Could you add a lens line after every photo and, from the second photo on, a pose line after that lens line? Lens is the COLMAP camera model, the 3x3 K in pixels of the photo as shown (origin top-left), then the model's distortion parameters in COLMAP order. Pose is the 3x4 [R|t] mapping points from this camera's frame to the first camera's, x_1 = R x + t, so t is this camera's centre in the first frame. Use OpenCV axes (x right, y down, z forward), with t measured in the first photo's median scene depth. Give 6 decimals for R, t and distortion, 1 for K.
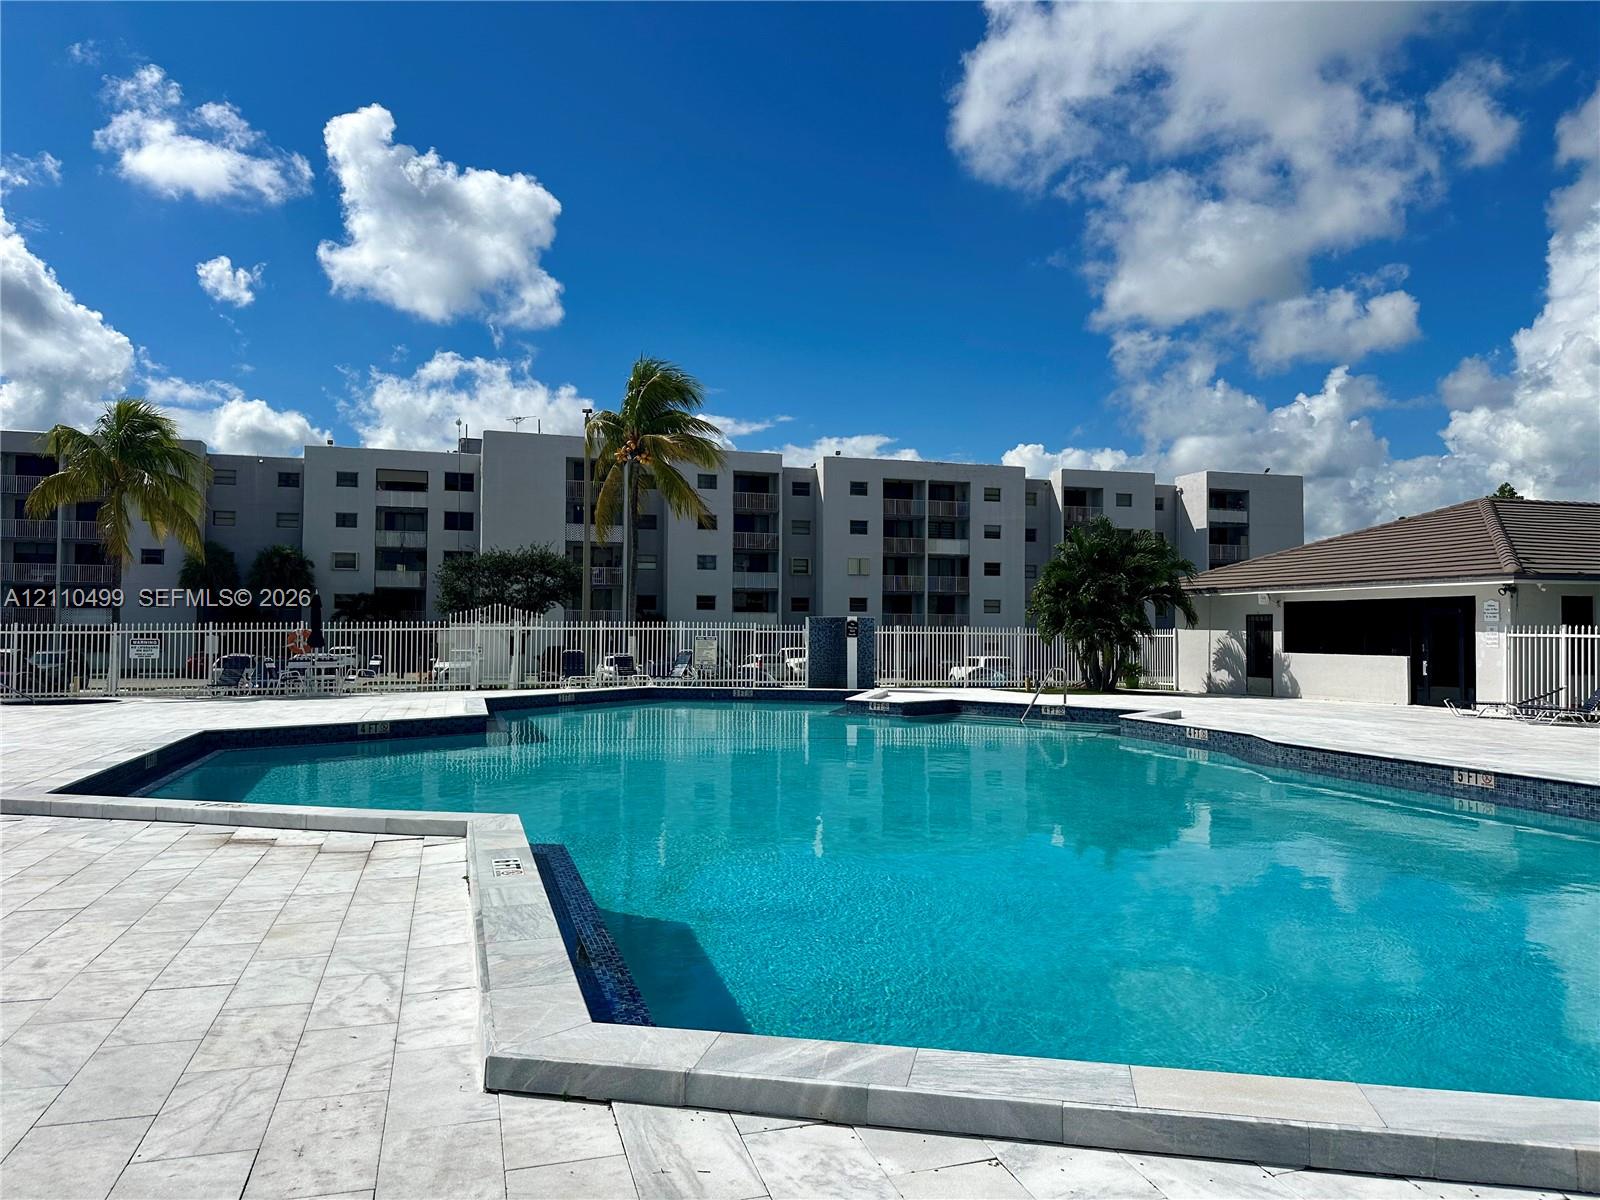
lens RADIAL K [[1118.6, 0, 803.9], [0, 1118.6, 605.0], [0, 0, 1]] dist [0.086730, -0.228212]
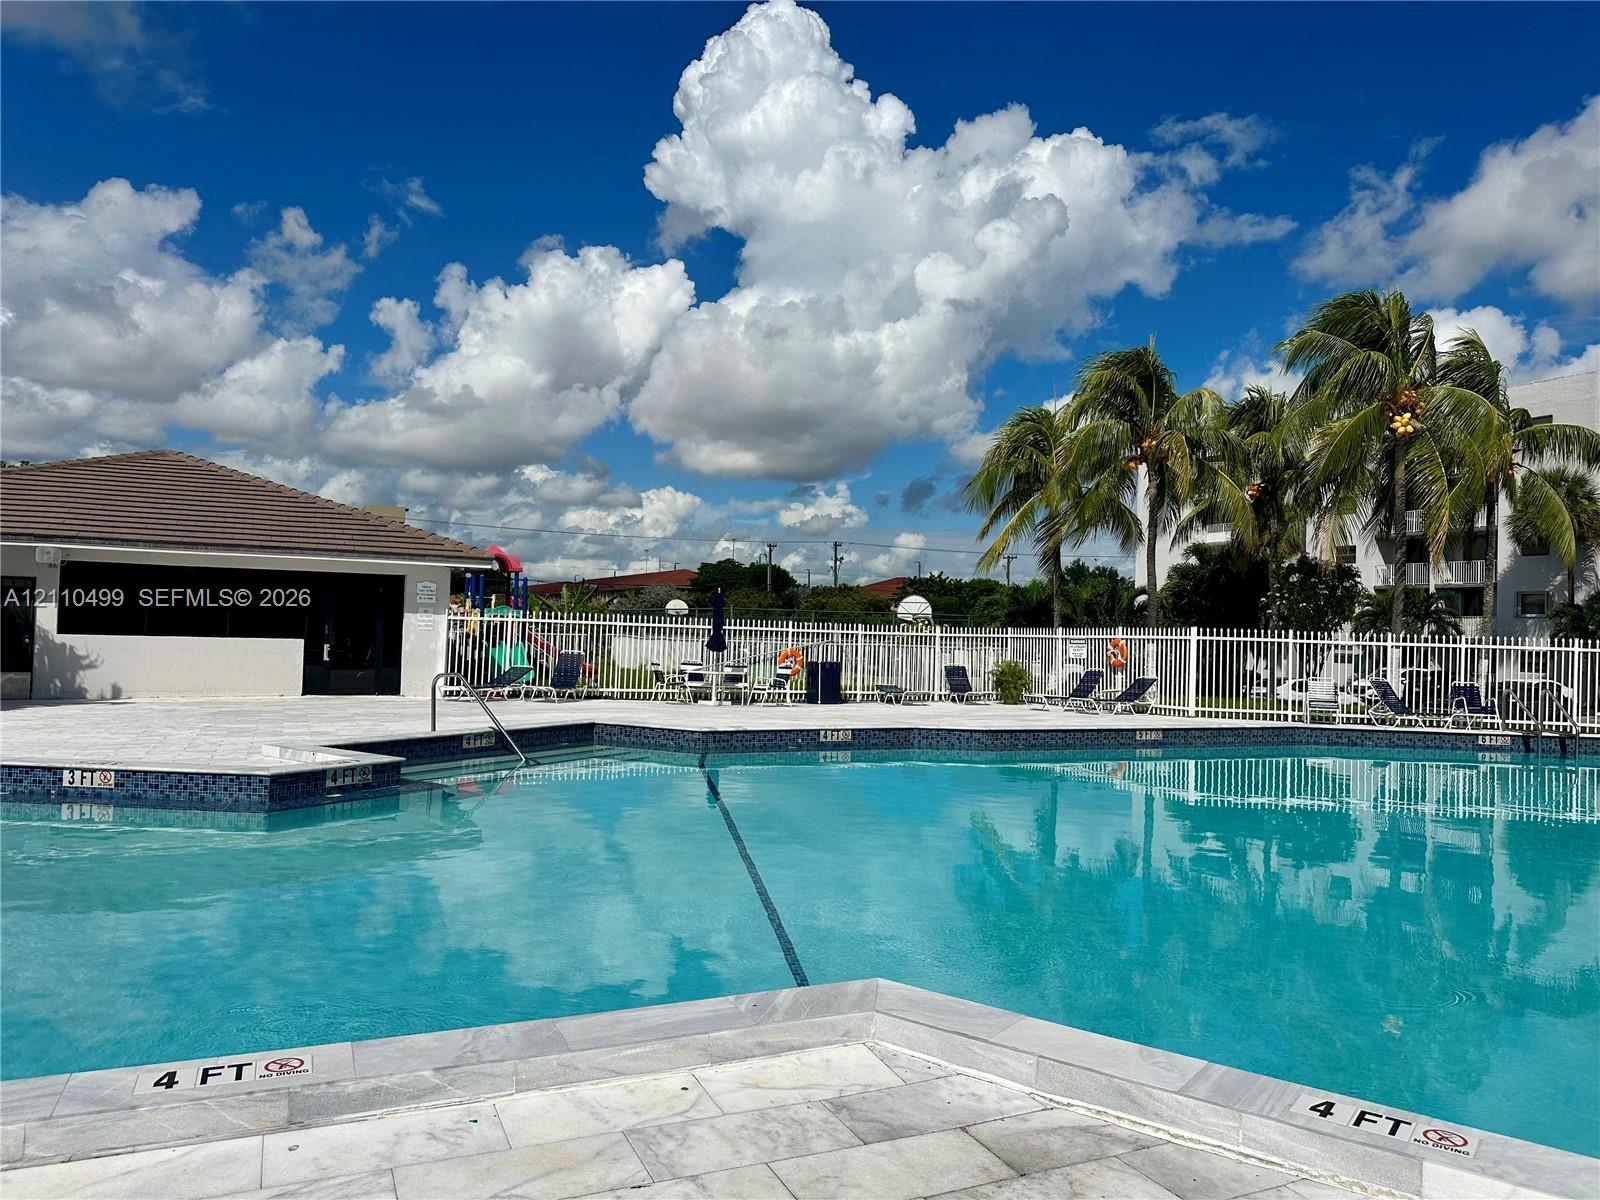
lens RADIAL K [[1108.3, 0, 807.1], [0, 1108.3, 596.5], [0, 0, 1]] dist [0.114044, -0.163469]
pose [[-0.134281, 0.016024, 0.990814, -0.318364], [-0.052519, 0.998349, -0.023264, 0.011464], [-0.989551, -0.055161, -0.133218, 0.640641]]
